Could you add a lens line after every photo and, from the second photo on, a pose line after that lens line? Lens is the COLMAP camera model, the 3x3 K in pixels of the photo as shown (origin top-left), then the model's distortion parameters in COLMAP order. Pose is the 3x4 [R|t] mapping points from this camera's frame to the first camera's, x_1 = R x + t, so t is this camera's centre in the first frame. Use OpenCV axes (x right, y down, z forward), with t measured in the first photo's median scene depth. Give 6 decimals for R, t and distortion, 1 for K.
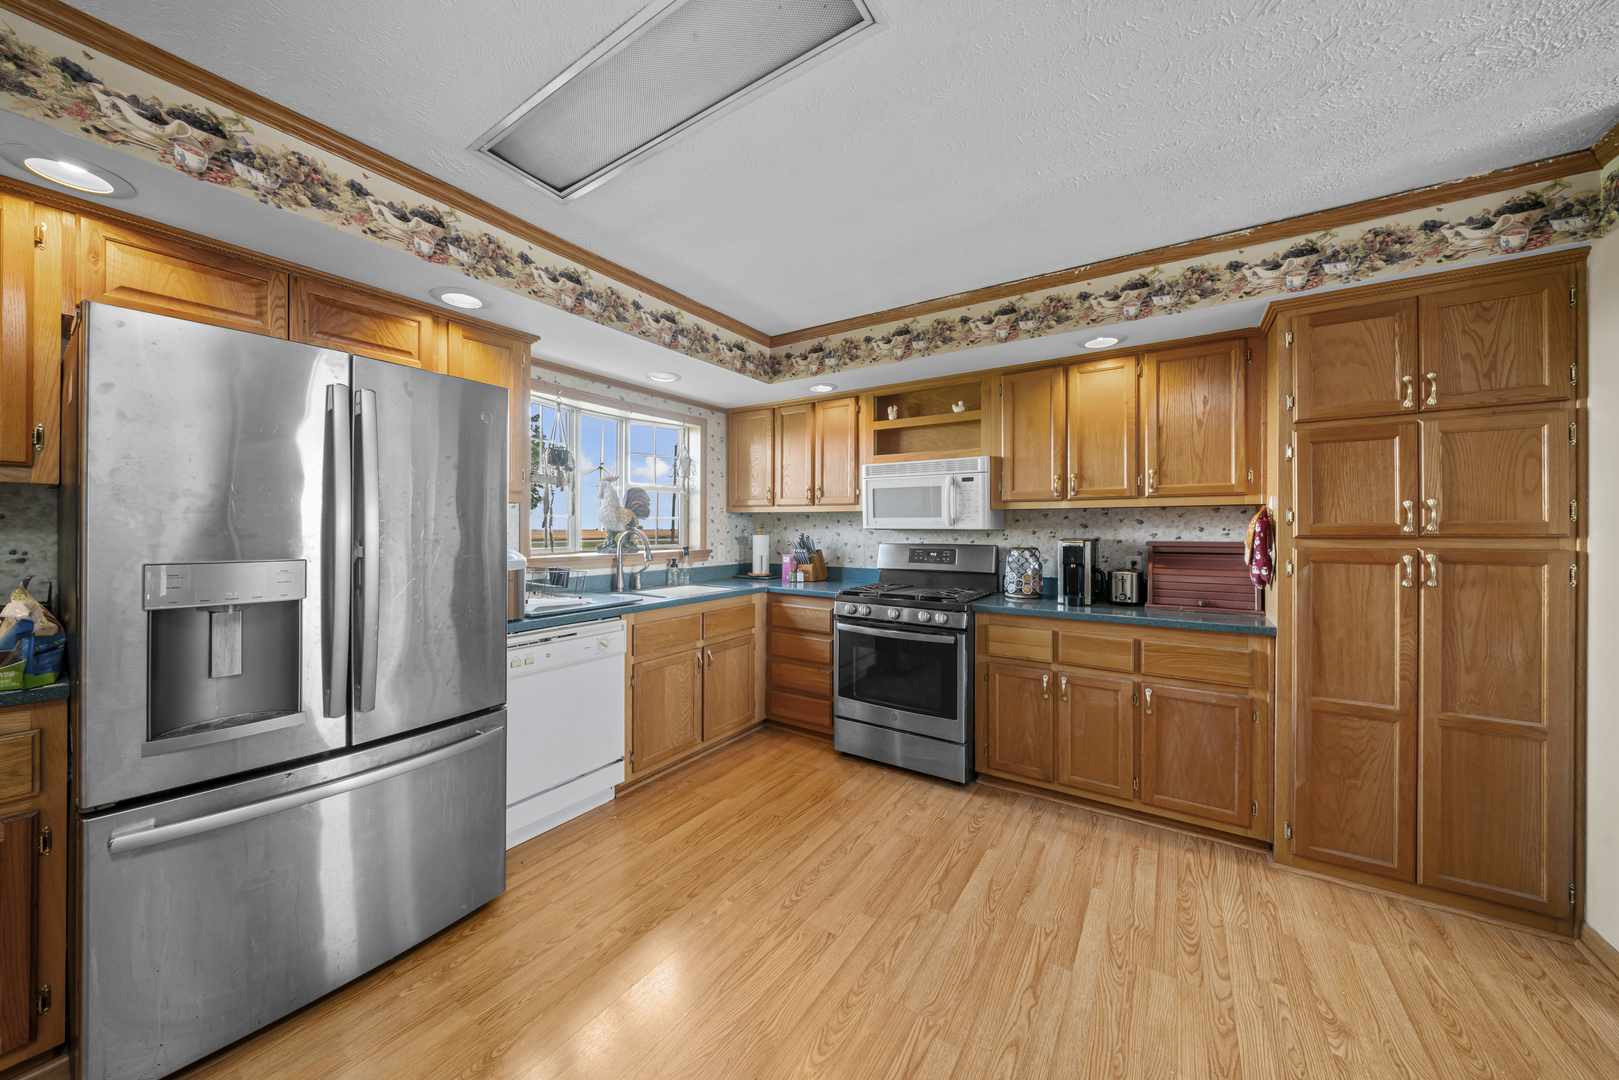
lens RADIAL K [[552.3, 0, 806.6], [0, 552.3, 530.4], [0, 0, 1]] dist [-0.007464, -0.000008]
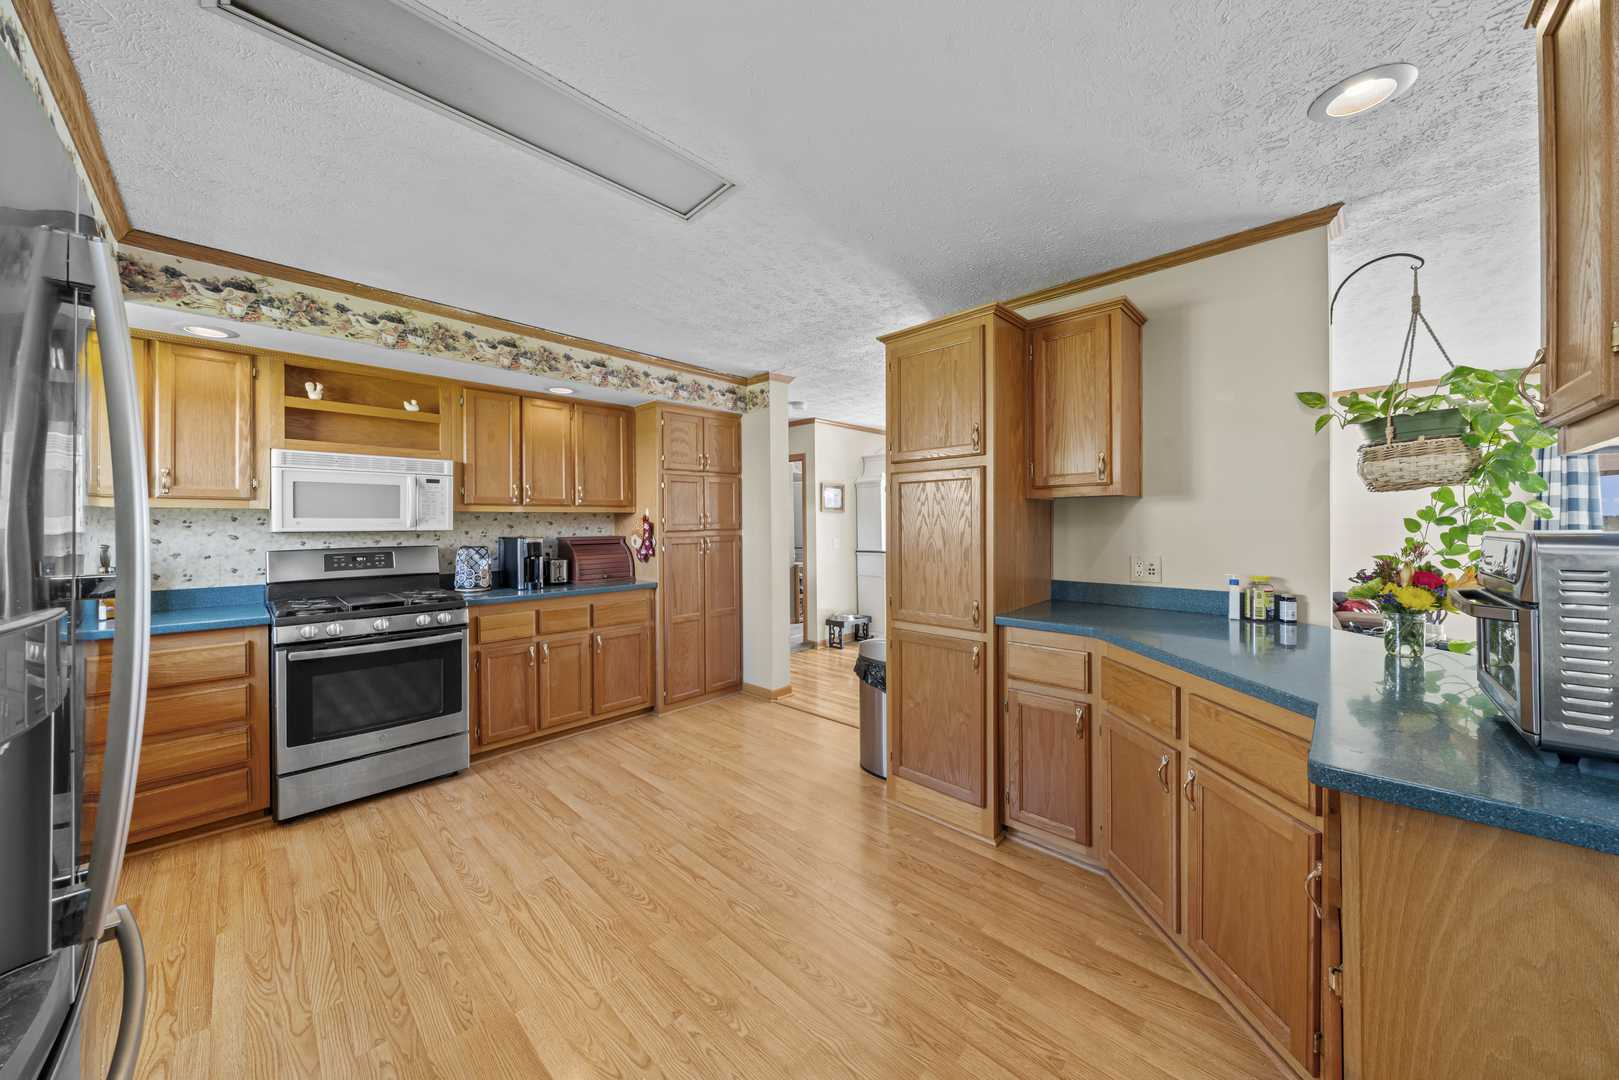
lens RADIAL K [[552.3, 0, 806.6], [0, 552.3, 530.4], [0, 0, 1]] dist [-0.007464, -0.000008]
pose [[0.173574, -0.013109, 0.984734, -0.652223], [0.013884, 0.999845, 0.010863, -0.003803], [-0.984723, 0.011787, 0.173729, 0.165863]]
